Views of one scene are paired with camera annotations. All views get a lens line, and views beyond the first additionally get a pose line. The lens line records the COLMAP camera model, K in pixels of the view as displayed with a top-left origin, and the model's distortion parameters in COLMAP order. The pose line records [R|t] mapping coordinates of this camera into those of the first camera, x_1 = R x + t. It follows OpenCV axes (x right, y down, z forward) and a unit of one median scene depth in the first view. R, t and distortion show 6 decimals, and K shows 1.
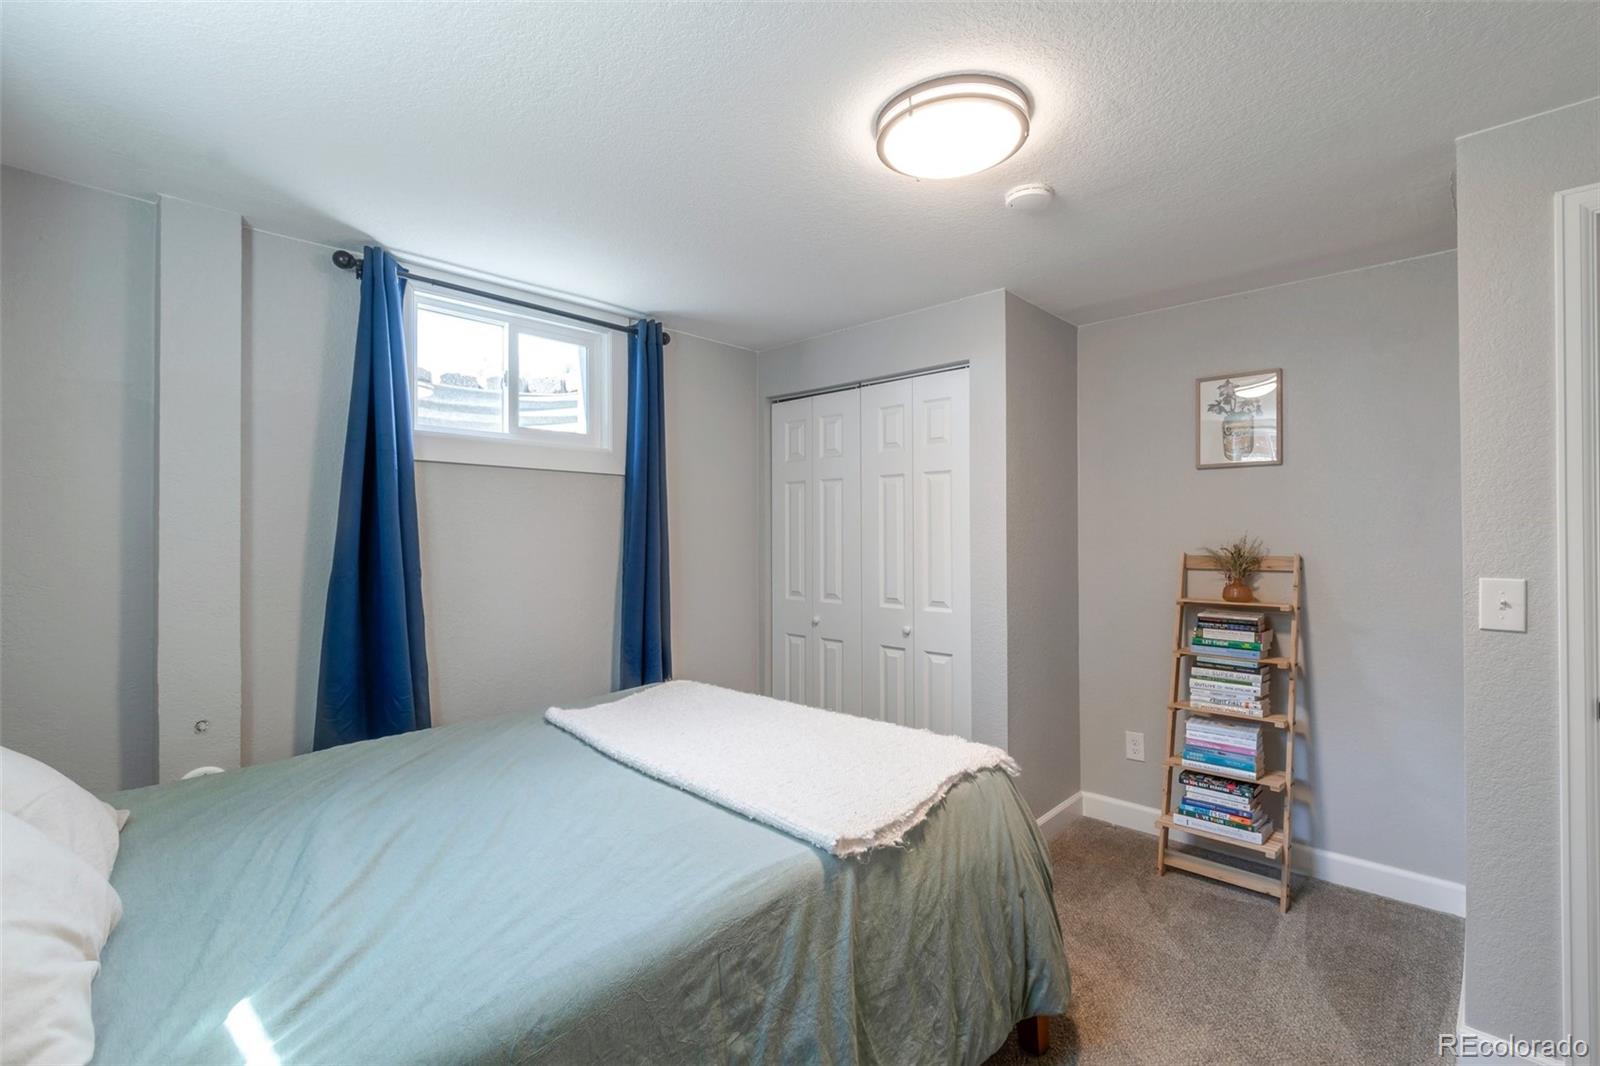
lens RADIAL K [[722.0, 0, 807.1], [0, 722.0, 530.2], [0, 0, 1]] dist [0.002208, -0.000177]
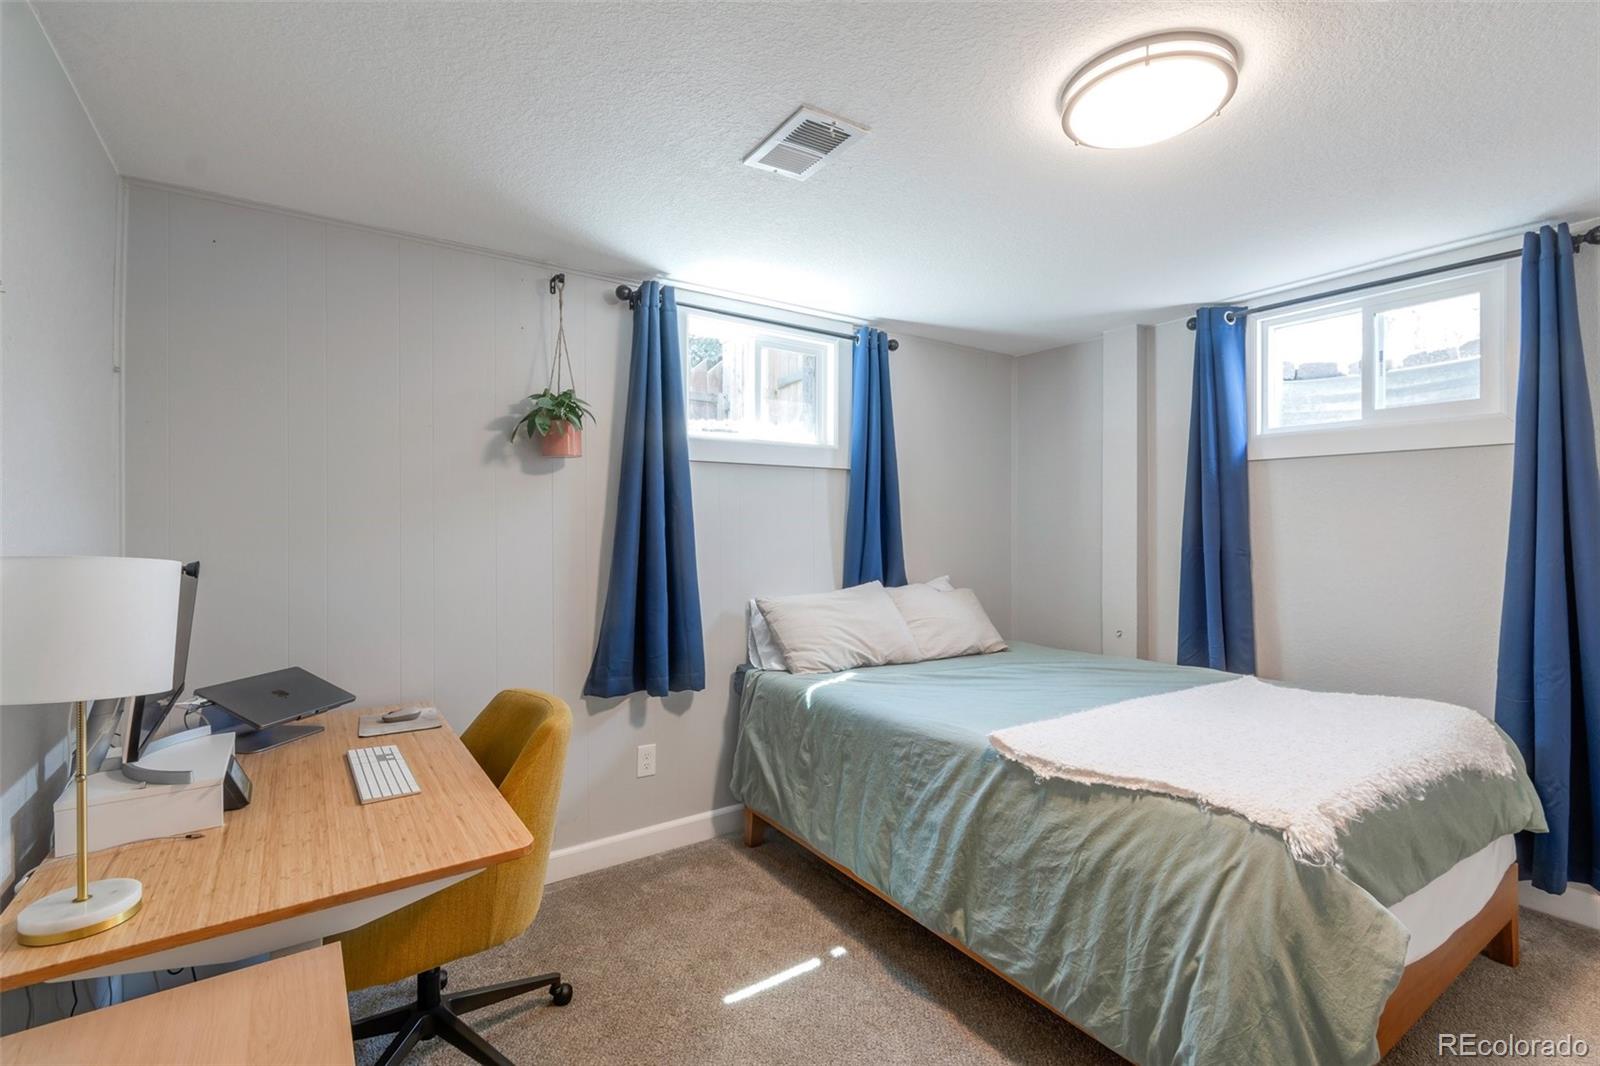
lens RADIAL K [[722.0, 0, 802.8], [0, 722.0, 522.4], [0, 0, 1]] dist [0.002208, -0.000177]
pose [[-0.190419, 0.010859, -0.981643, 0.800173], [0.003322, 0.999940, 0.010417, -0.004541], [0.981697, -0.001277, -0.190444, 0.482004]]
